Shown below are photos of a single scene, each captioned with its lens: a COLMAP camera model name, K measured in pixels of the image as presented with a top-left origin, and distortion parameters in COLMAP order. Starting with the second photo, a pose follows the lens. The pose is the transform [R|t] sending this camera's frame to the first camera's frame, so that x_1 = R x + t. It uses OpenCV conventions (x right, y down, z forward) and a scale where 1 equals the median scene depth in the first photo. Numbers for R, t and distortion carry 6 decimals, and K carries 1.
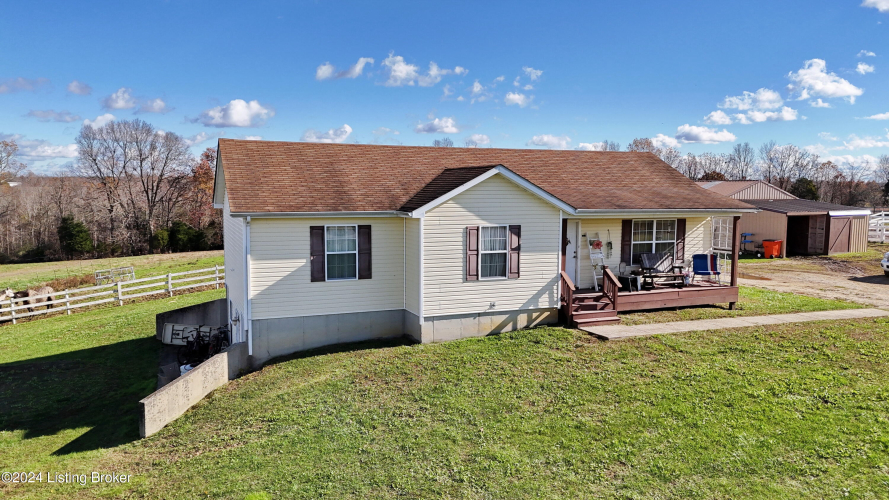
lens RADIAL K [[651.5, 0, 444.5], [0, 651.5, 250.0], [0, 0, 1]] dist [0.075259, -0.076979]
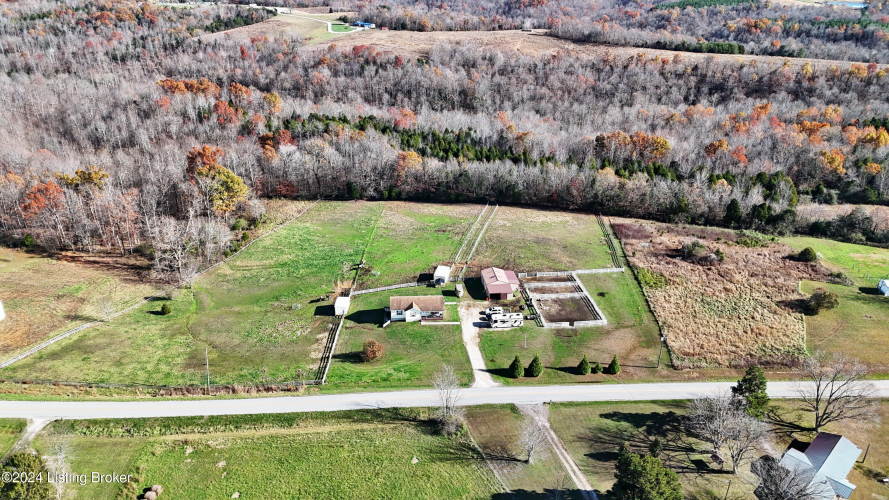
lens RADIAL K [[655.9, 0, 445.4], [0, 655.9, 238.8], [0, 0, 1]] dist [0.079318, -0.088223]
pose [[0.947733, 0.135223, -0.288991, 1.664458], [-0.039433, 0.948446, 0.314475, -2.159901], [0.316617, -0.286643, 0.904207, -3.867385]]
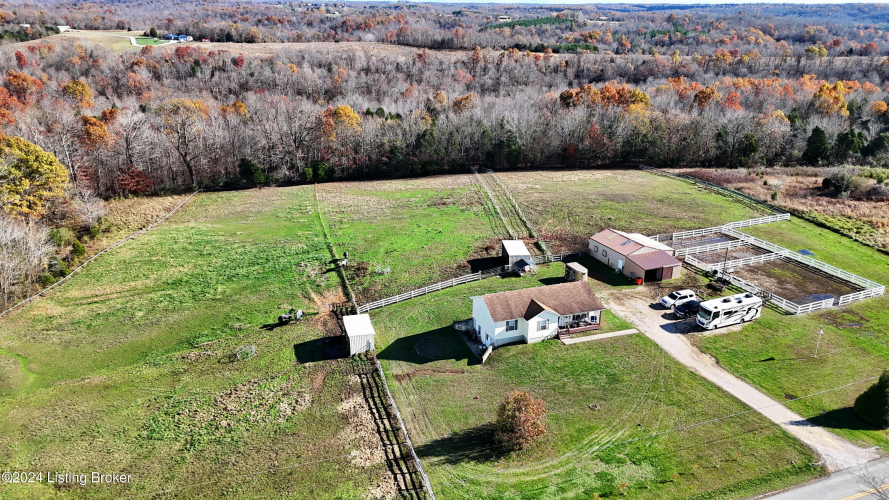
lens RADIAL K [[651.5, 0, 444.5], [0, 651.5, 250.0], [0, 0, 1]] dist [0.075259, -0.076979]
pose [[0.999281, 0.016338, -0.034225, -0.233485], [-0.006972, 0.966211, 0.257660, -0.833738], [0.037278, -0.257236, 0.965629, -1.667285]]
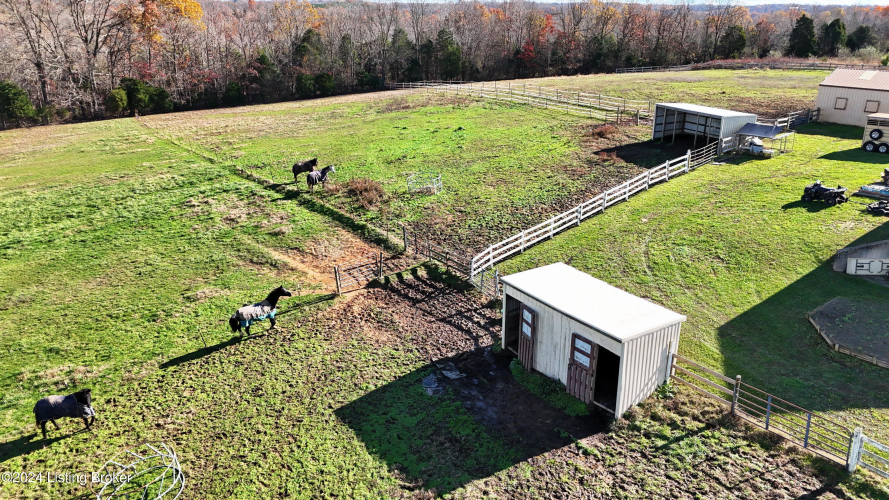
lens RADIAL K [[651.5, 0, 444.5], [0, 651.5, 250.0], [0, 0, 1]] dist [0.075259, -0.076979]
pose [[0.959872, -0.089396, 0.265809, -0.943567], [0.018676, 0.966105, 0.257473, -0.149153], [-0.279817, -0.242176, 0.929007, 0.048767]]
